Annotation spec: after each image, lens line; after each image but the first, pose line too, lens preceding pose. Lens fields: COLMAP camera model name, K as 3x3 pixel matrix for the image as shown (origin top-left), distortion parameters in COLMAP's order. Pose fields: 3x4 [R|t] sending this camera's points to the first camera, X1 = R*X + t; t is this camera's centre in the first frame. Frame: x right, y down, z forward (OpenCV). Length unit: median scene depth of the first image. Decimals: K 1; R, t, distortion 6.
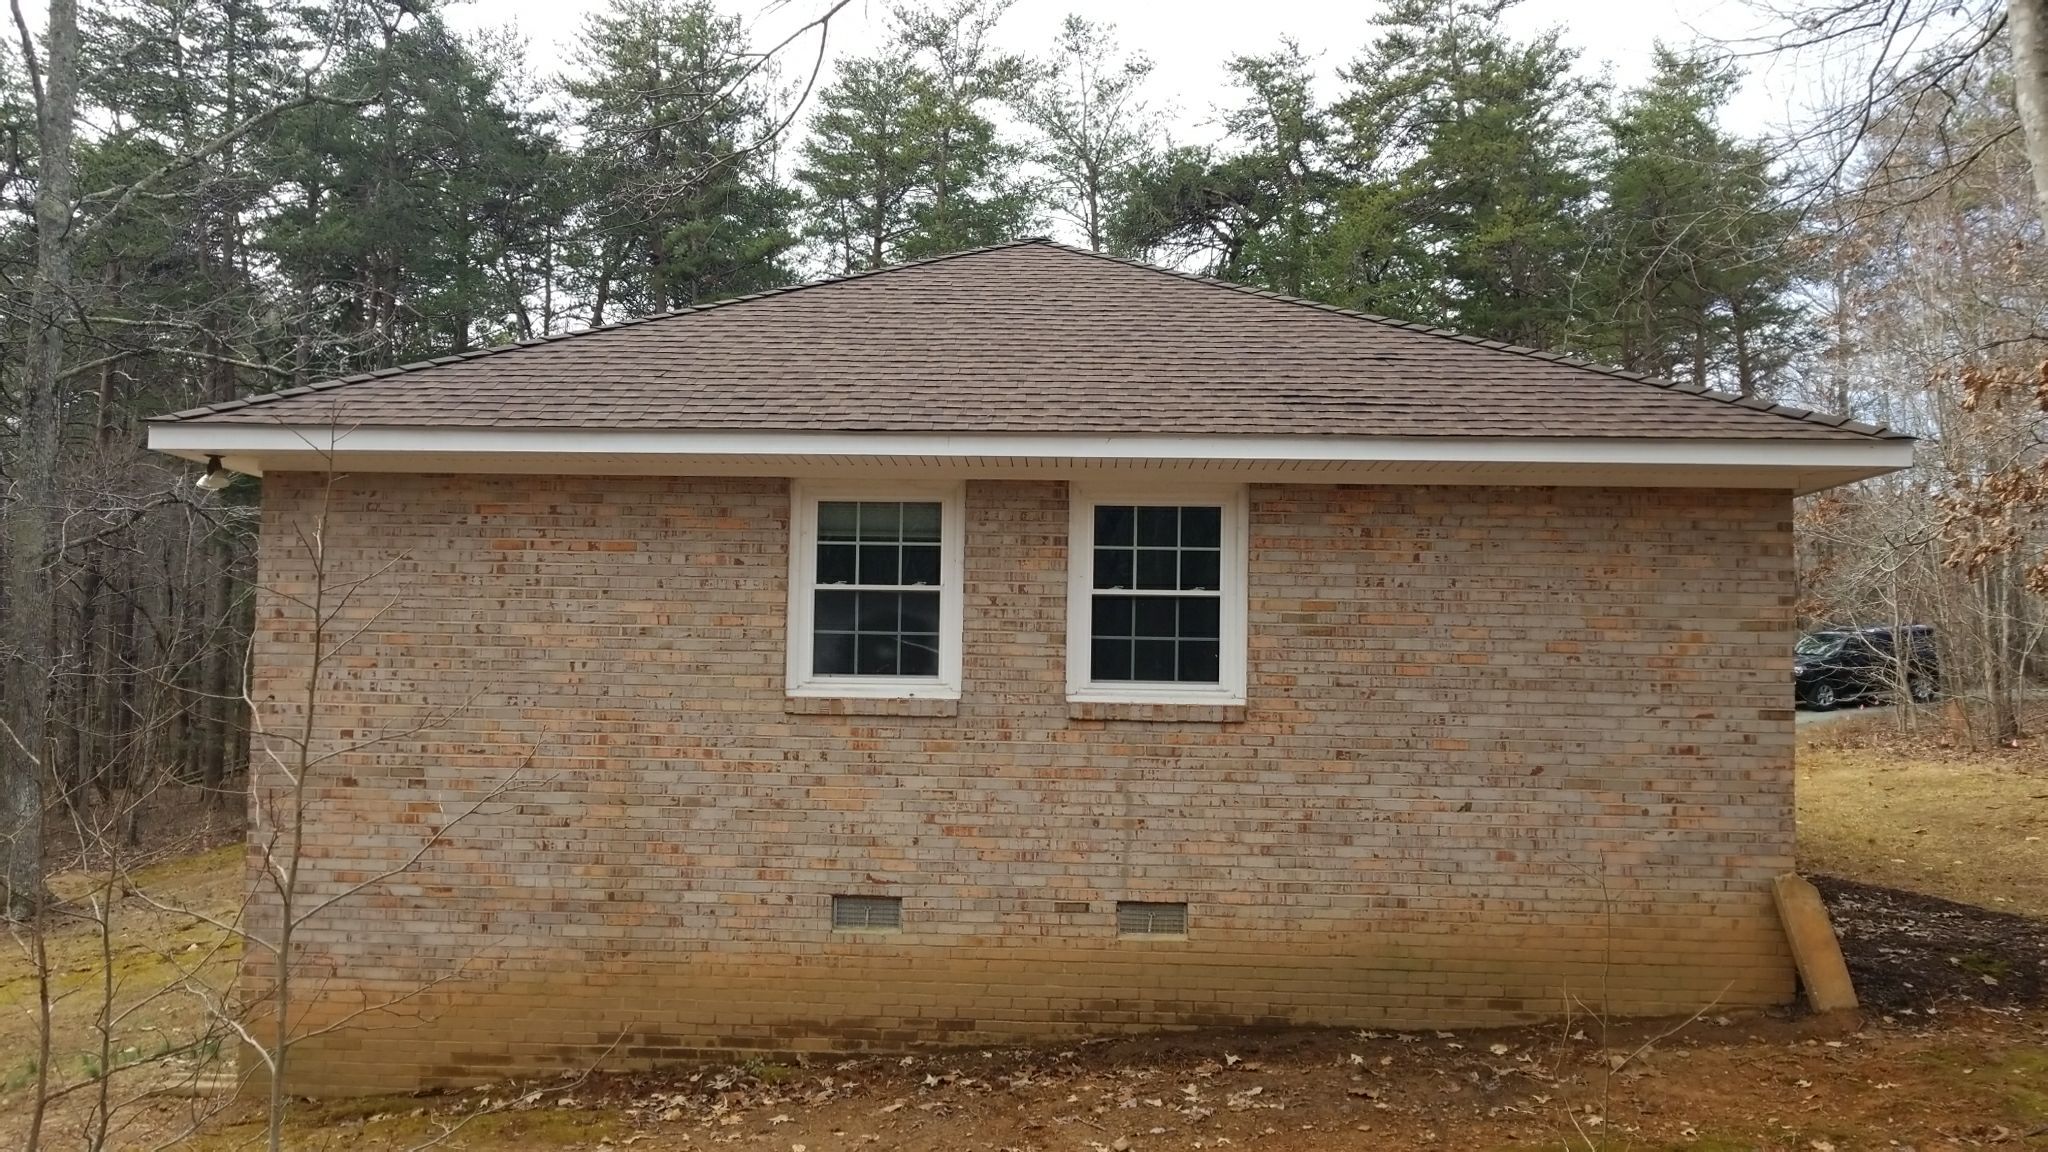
lens RADIAL K [[1526.9, 0, 992.2], [0, 1526.9, 613.1], [0, 0, 1]] dist [0.002061, 0.003114]
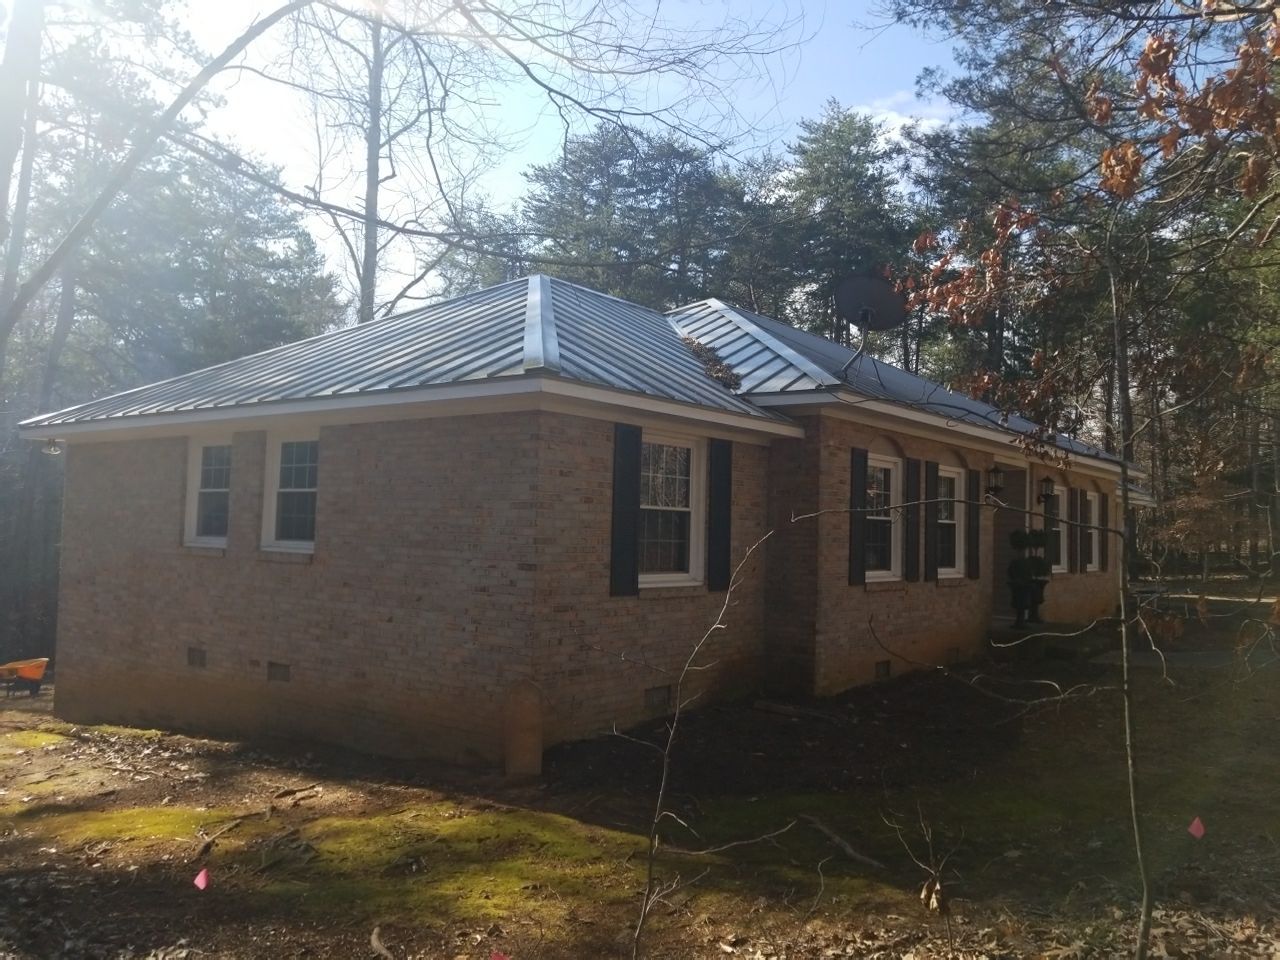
lens RADIAL K [[991.5, 0, 640.0], [0, 991.5, 480.0], [0, 0, 1]] dist [-0.003461, -0.008646]
pose [[0.824219, -0.023930, -0.565765, 1.063961], [0.006936, 0.999458, -0.032170, 0.014206], [0.566229, 0.022591, 0.823939, 0.266349]]
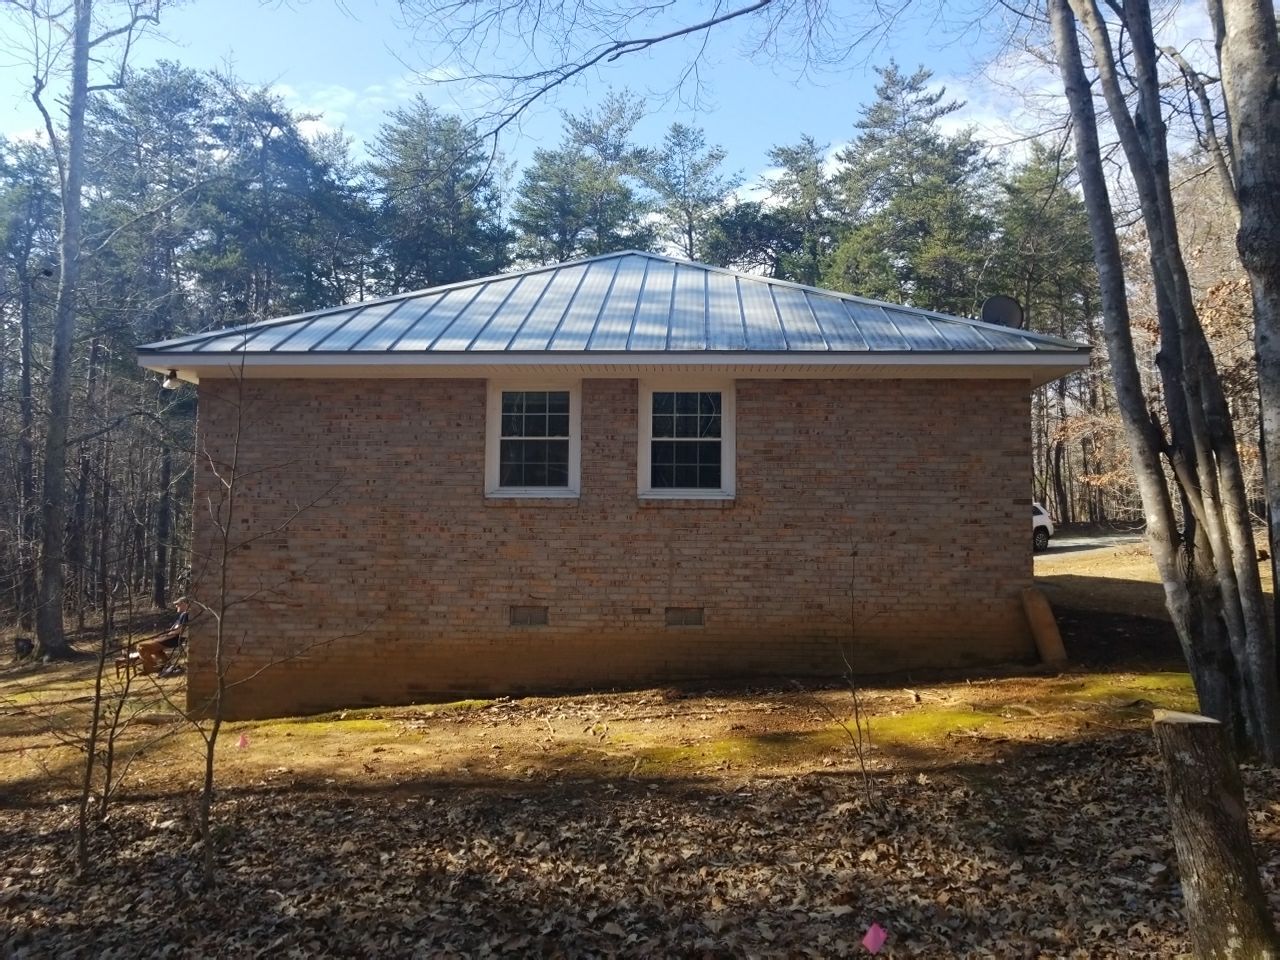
lens RADIAL K [[965.9, 0, 640.0], [0, 965.9, 480.0], [0, 0, 1]] dist [0.004873, -0.012501]
pose [[0.999959, -0.007771, -0.004604, 0.055345], [0.007678, 0.999774, -0.019815, 0.056286], [0.004757, 0.019779, 0.999793, -0.153152]]
